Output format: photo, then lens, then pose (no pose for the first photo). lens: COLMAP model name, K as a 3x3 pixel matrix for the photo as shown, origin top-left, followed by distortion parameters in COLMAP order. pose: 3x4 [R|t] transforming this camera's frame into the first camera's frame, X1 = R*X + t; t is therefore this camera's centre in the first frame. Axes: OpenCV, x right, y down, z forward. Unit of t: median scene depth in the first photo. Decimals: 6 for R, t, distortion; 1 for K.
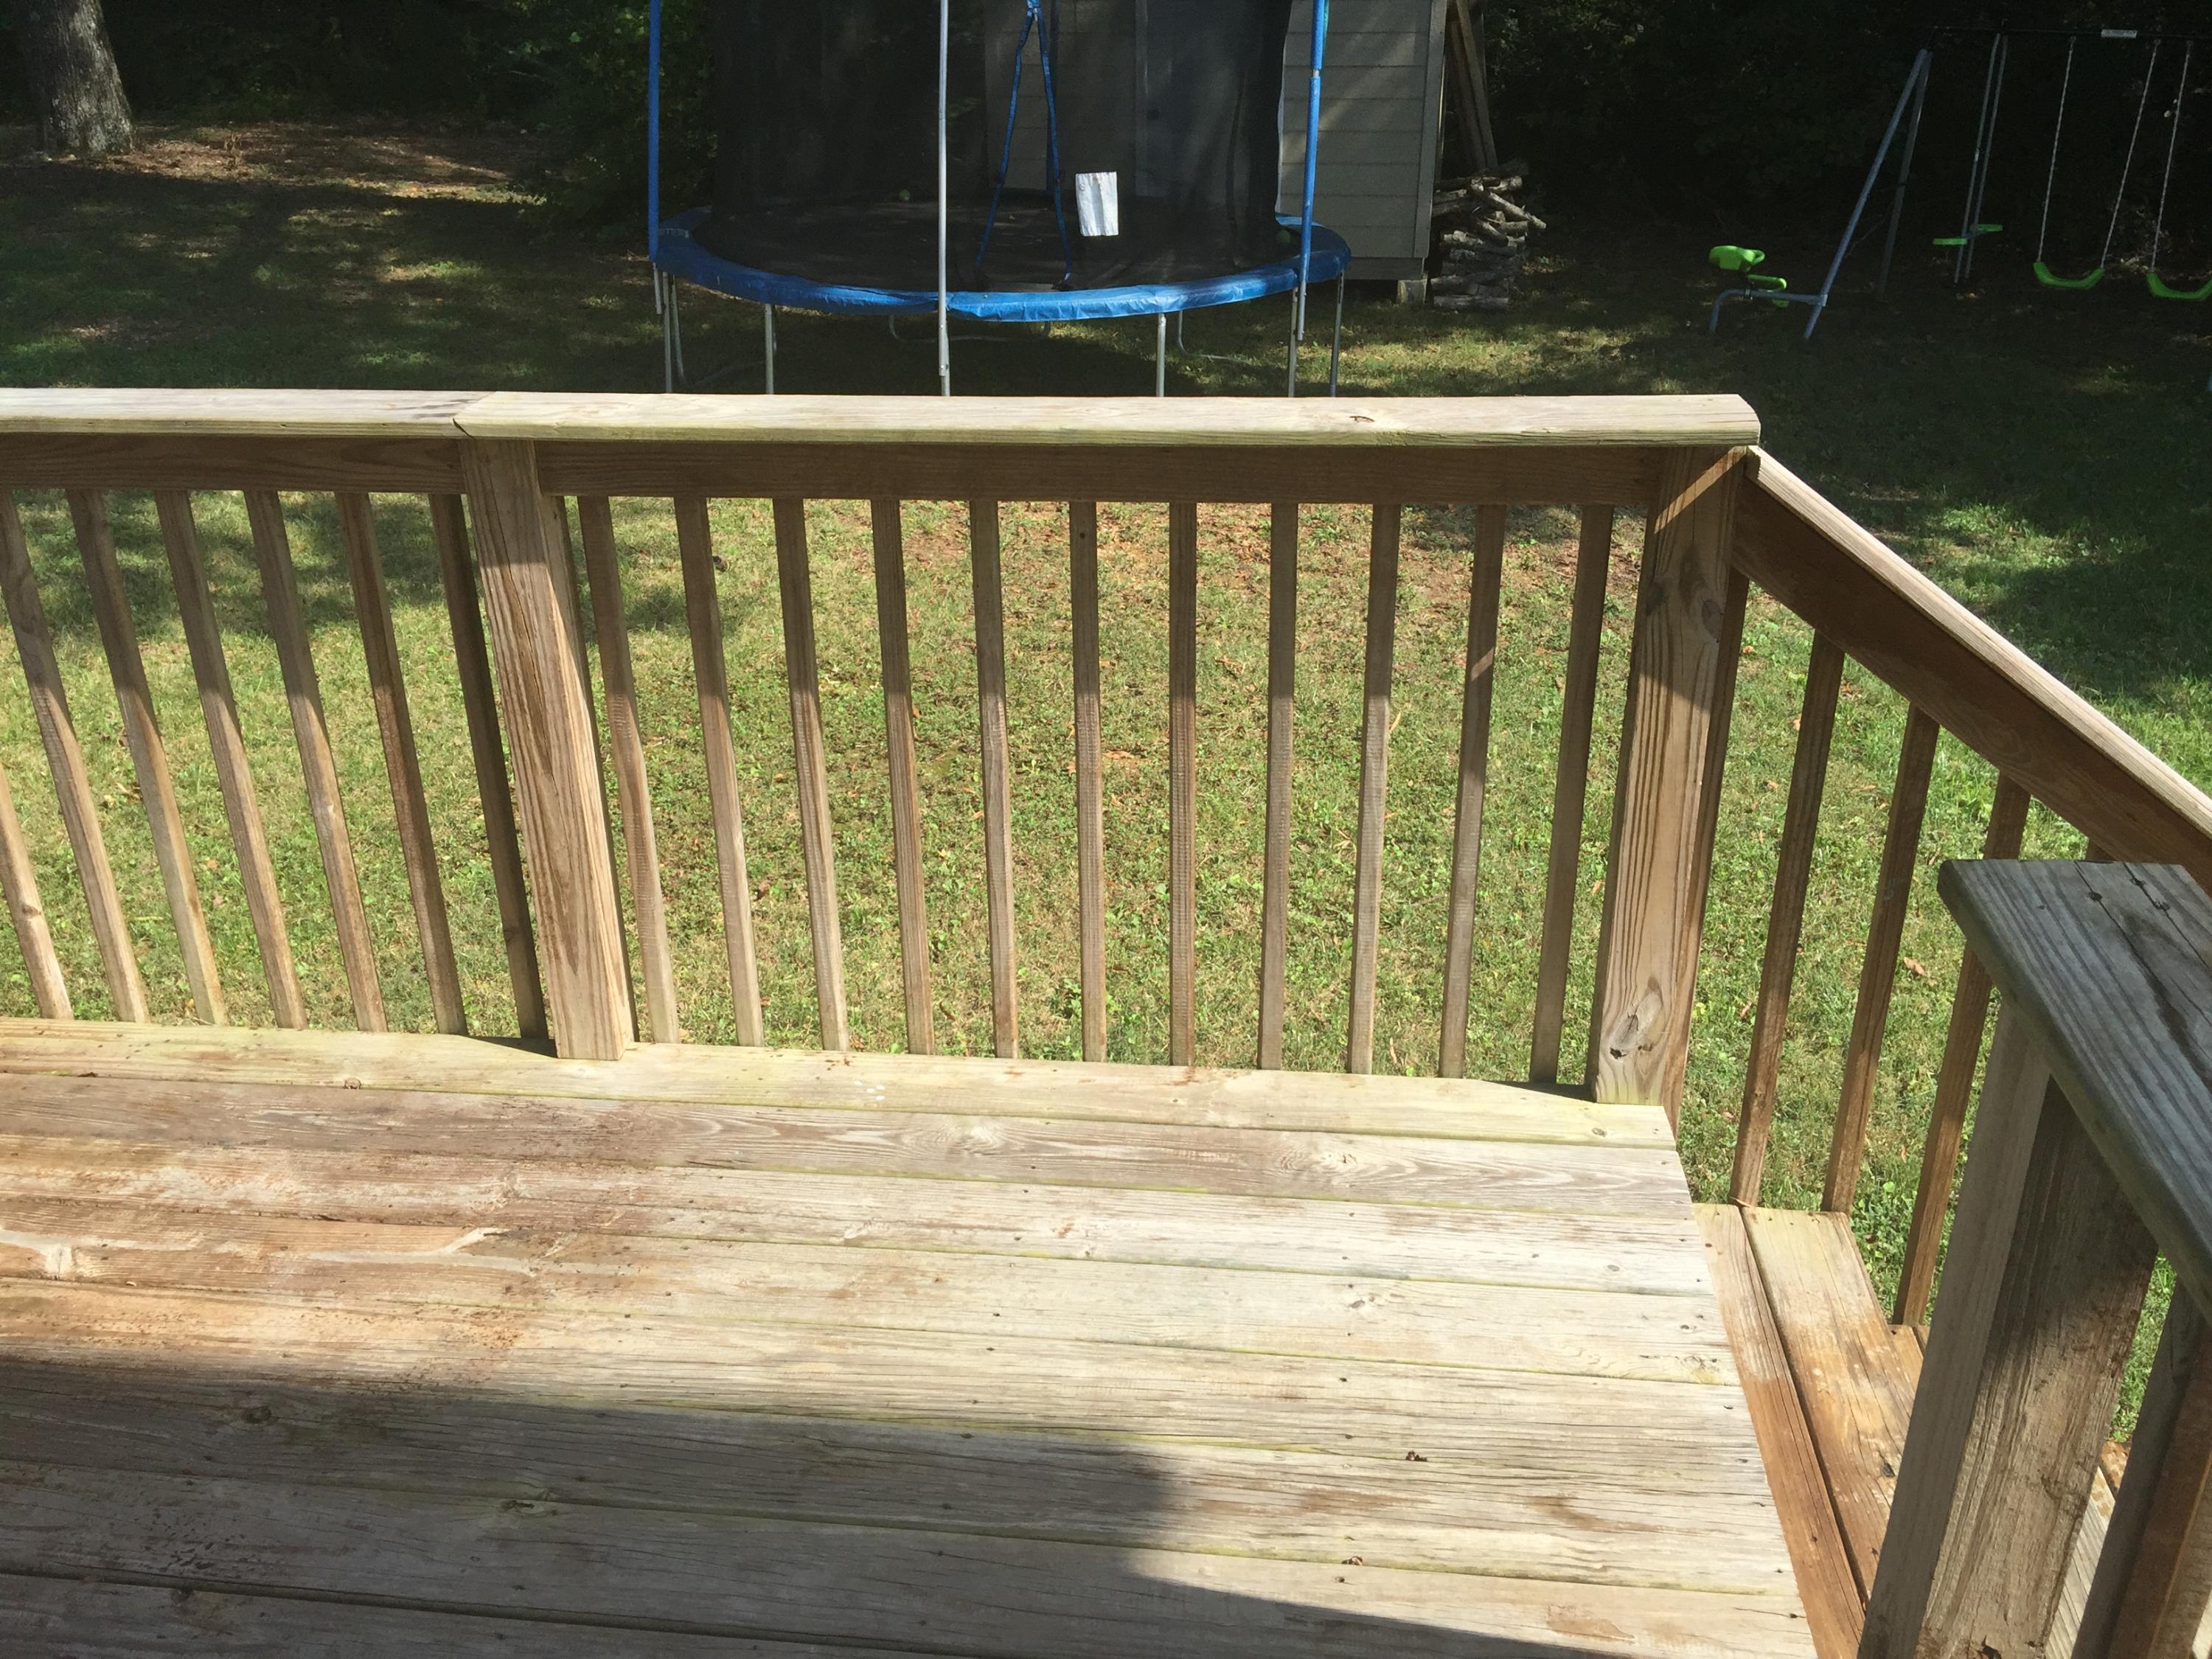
lens RADIAL K [[1907.0, 0, 1112.6], [0, 1907.0, 834.6], [0, 0, 1]] dist [0.019686, 0.012941]
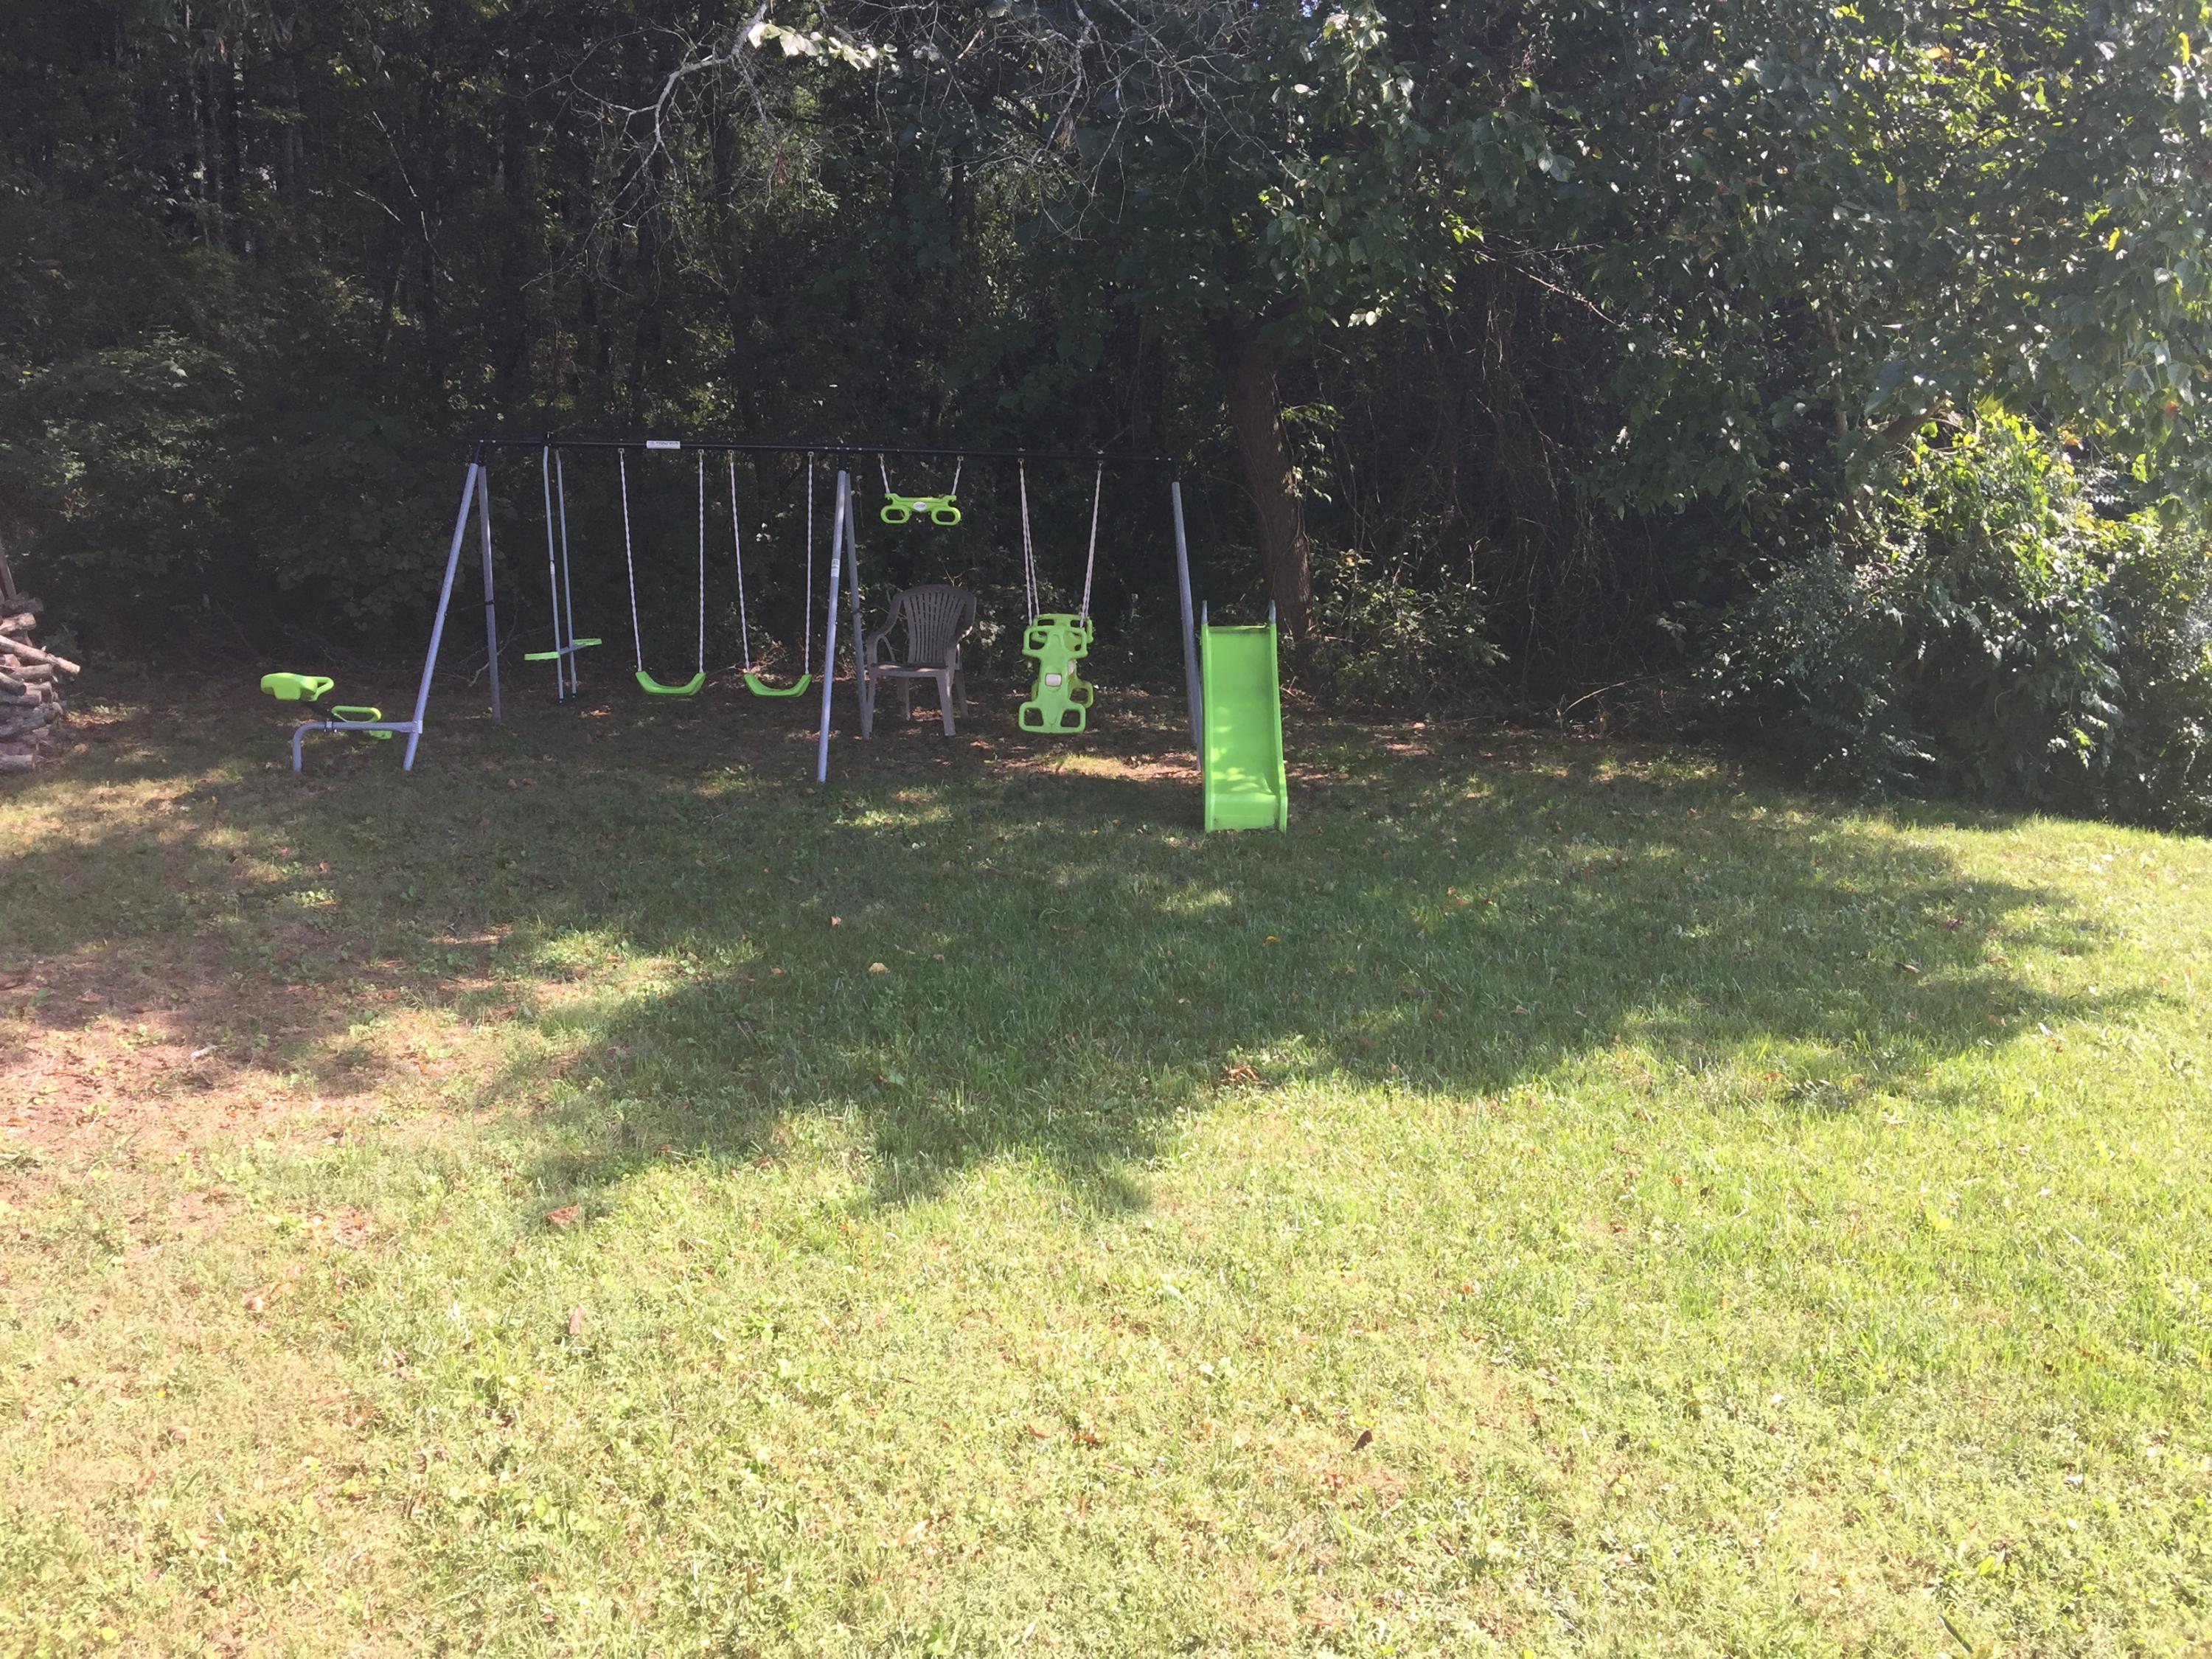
lens RADIAL K [[1867.4, 0, 1104.6], [0, 1867.4, 829.2], [0, 0, 1]] dist [-0.001945, 0.001840]
pose [[0.813645, -0.112861, 0.570301, 0.131618], [0.239493, 0.958940, -0.151912, -0.024856], [-0.529740, 0.260185, 0.807267, 0.144338]]
